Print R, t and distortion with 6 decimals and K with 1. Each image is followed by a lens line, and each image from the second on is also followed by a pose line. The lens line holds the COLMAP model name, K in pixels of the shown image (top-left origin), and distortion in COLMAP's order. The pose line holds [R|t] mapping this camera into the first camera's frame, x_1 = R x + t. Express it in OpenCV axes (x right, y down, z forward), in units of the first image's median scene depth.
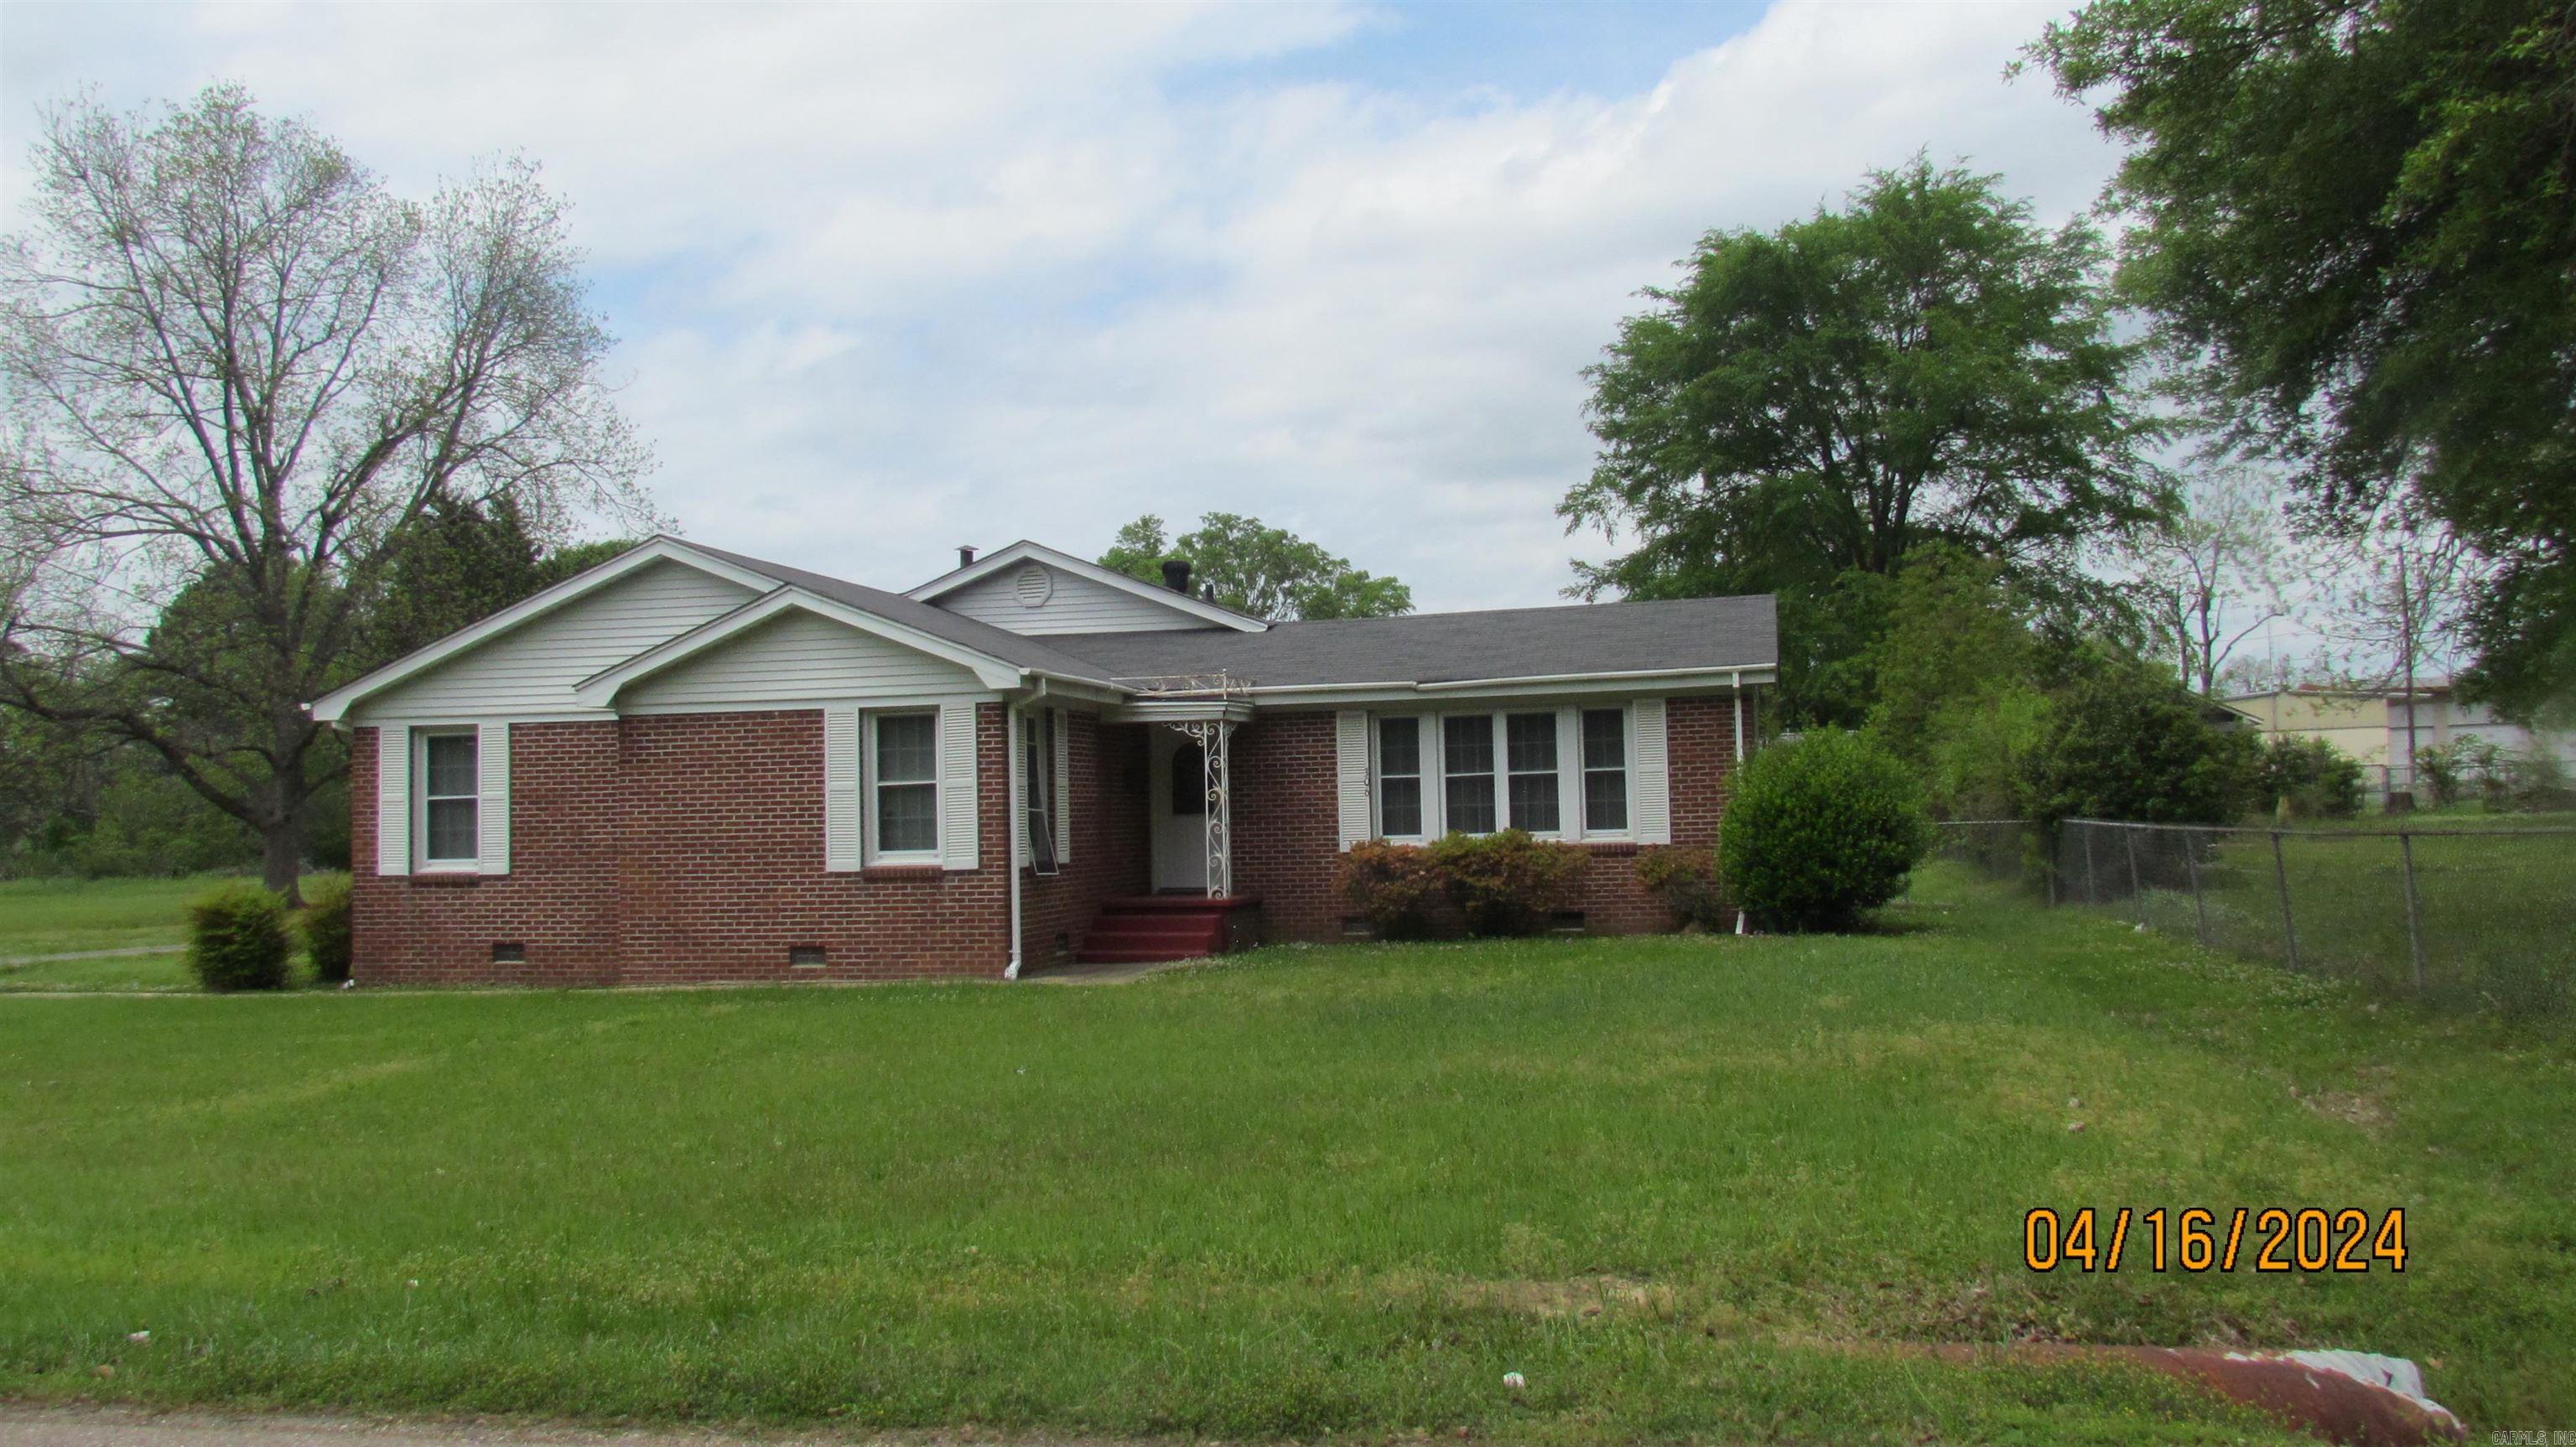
lens RADIAL K [[2079.9, 0, 1290.9], [0, 2079.9, 722.8], [0, 0, 1]] dist [-0.027083, 0.005452]
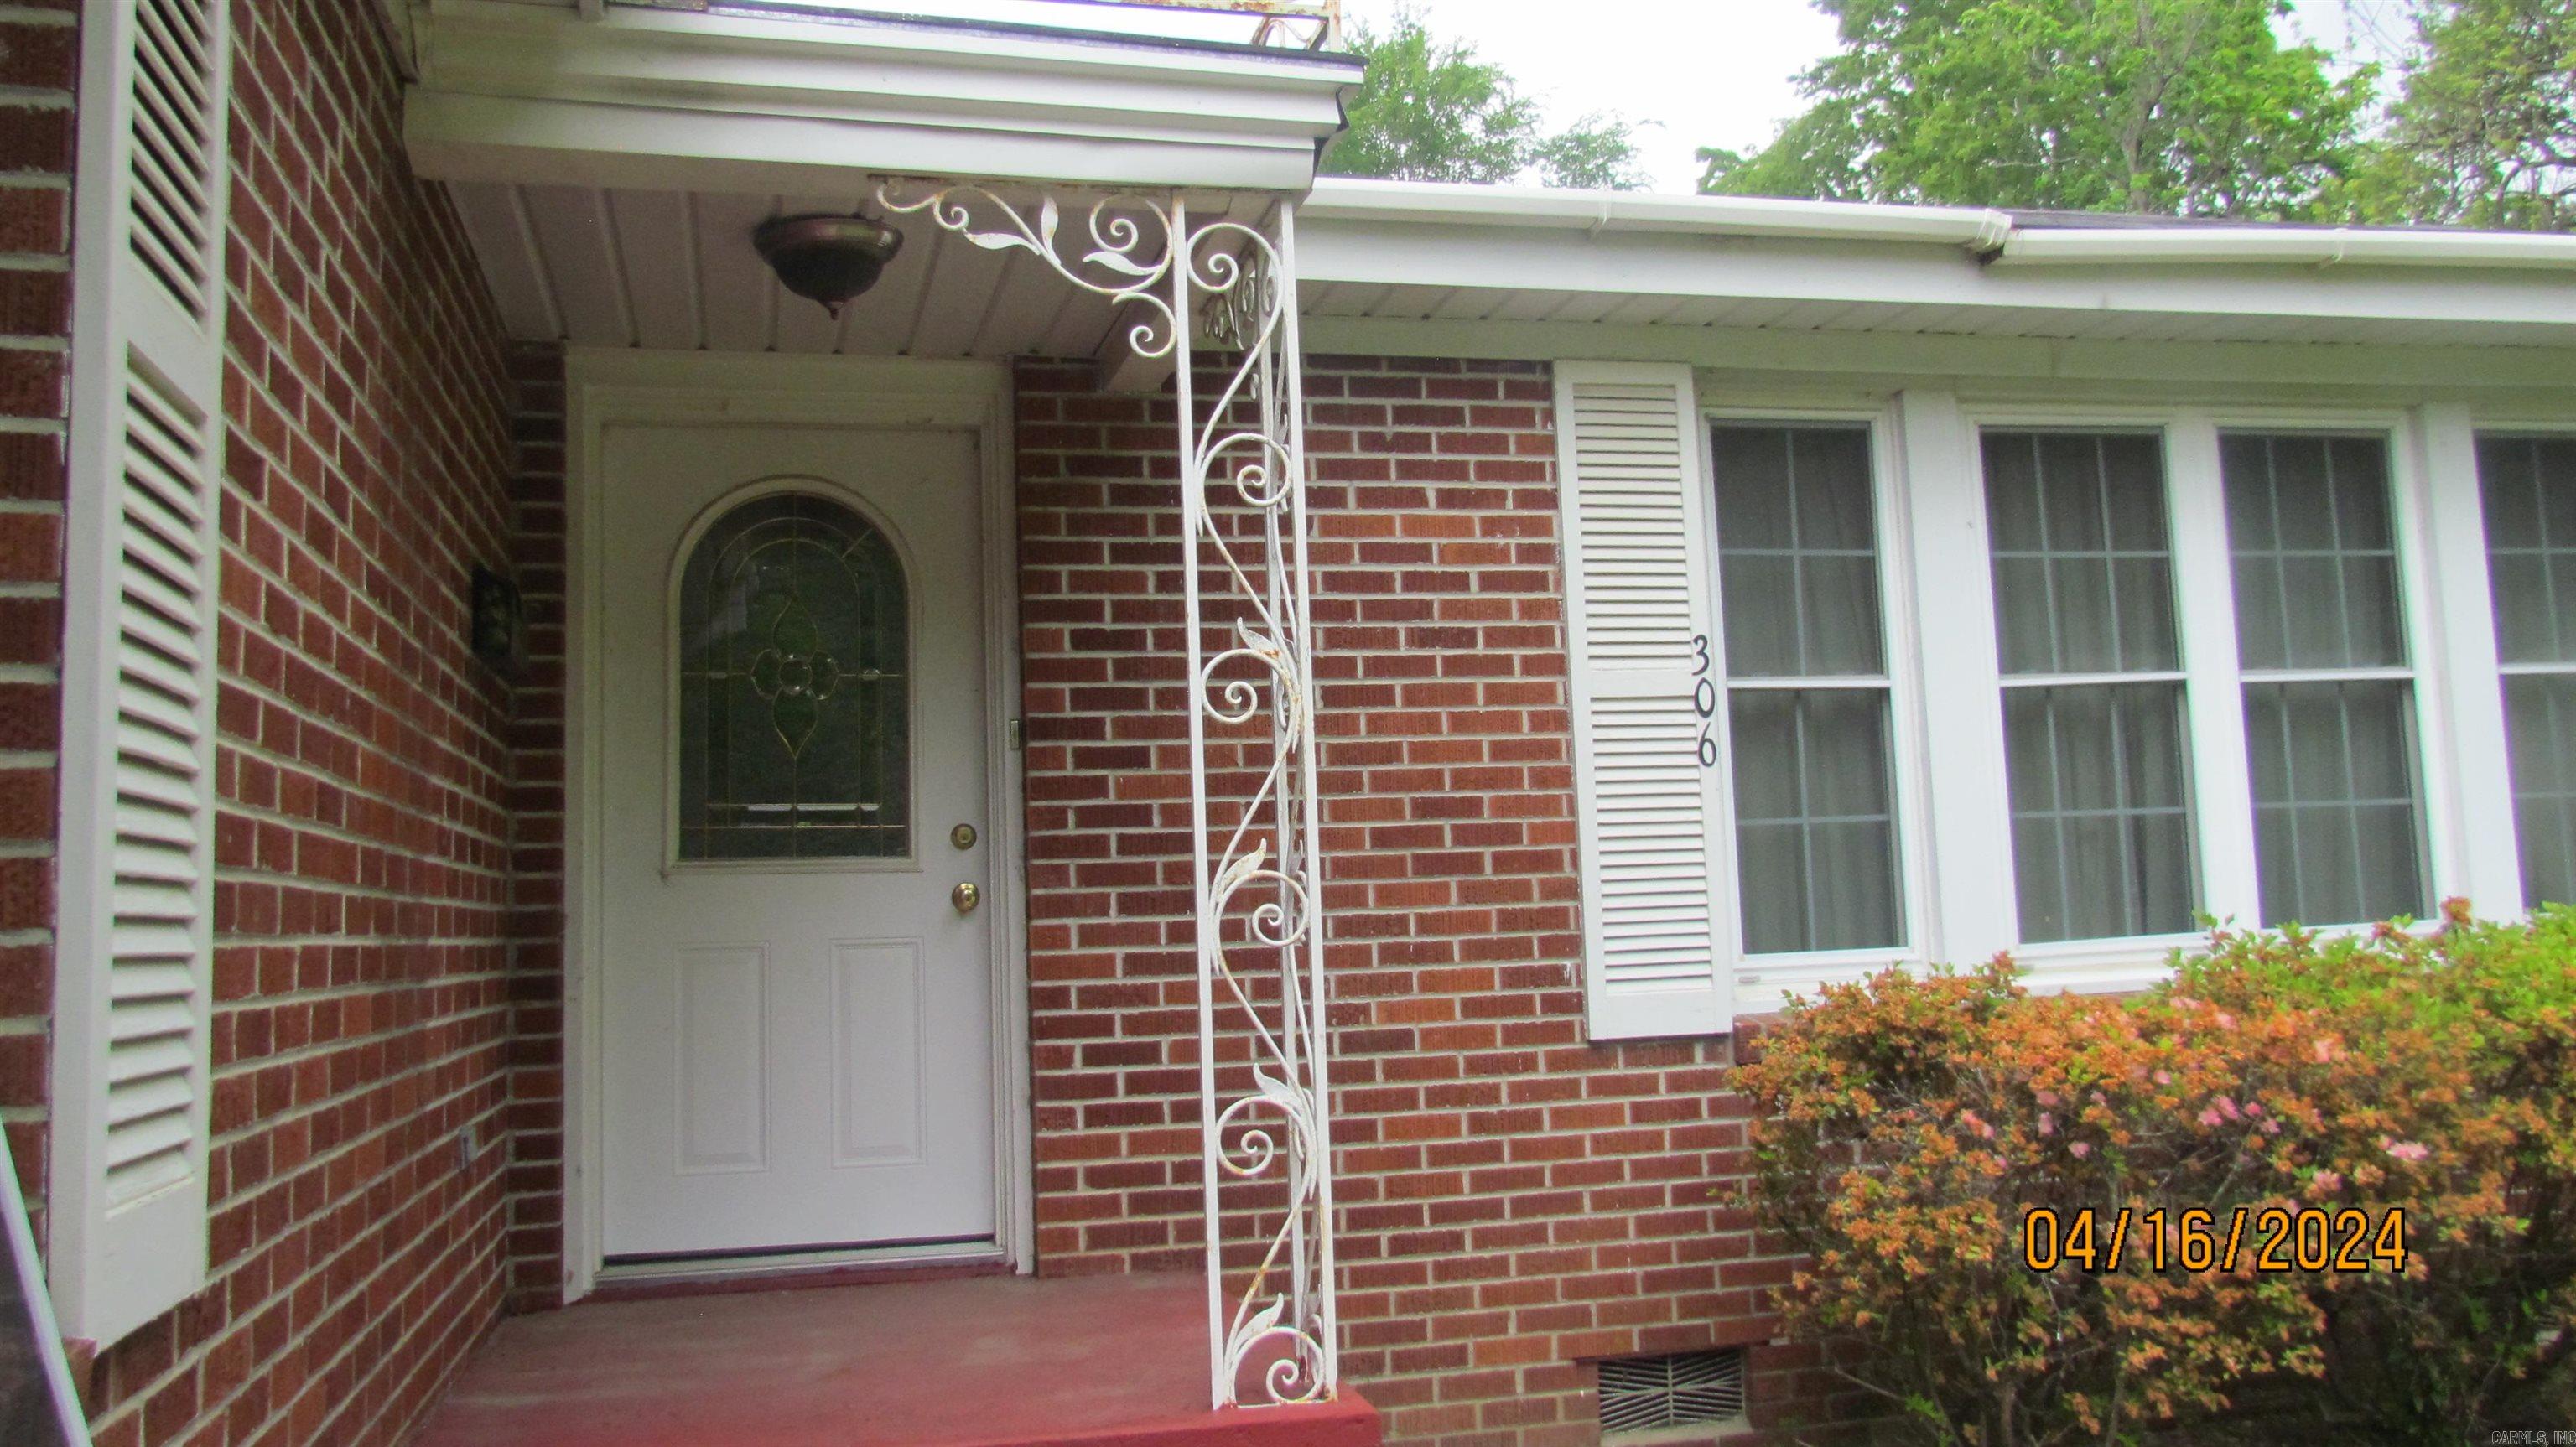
lens RADIAL K [[2079.9, 0, 1277.0], [0, 2079.9, 719.0], [0, 0, 1]] dist [-0.027083, 0.005452]
pose [[0.892959, 0.032711, 0.448948, -0.098433], [0.005303, 0.996522, -0.083157, 0.048364], [-0.450107, 0.076637, 0.889680, 0.836649]]
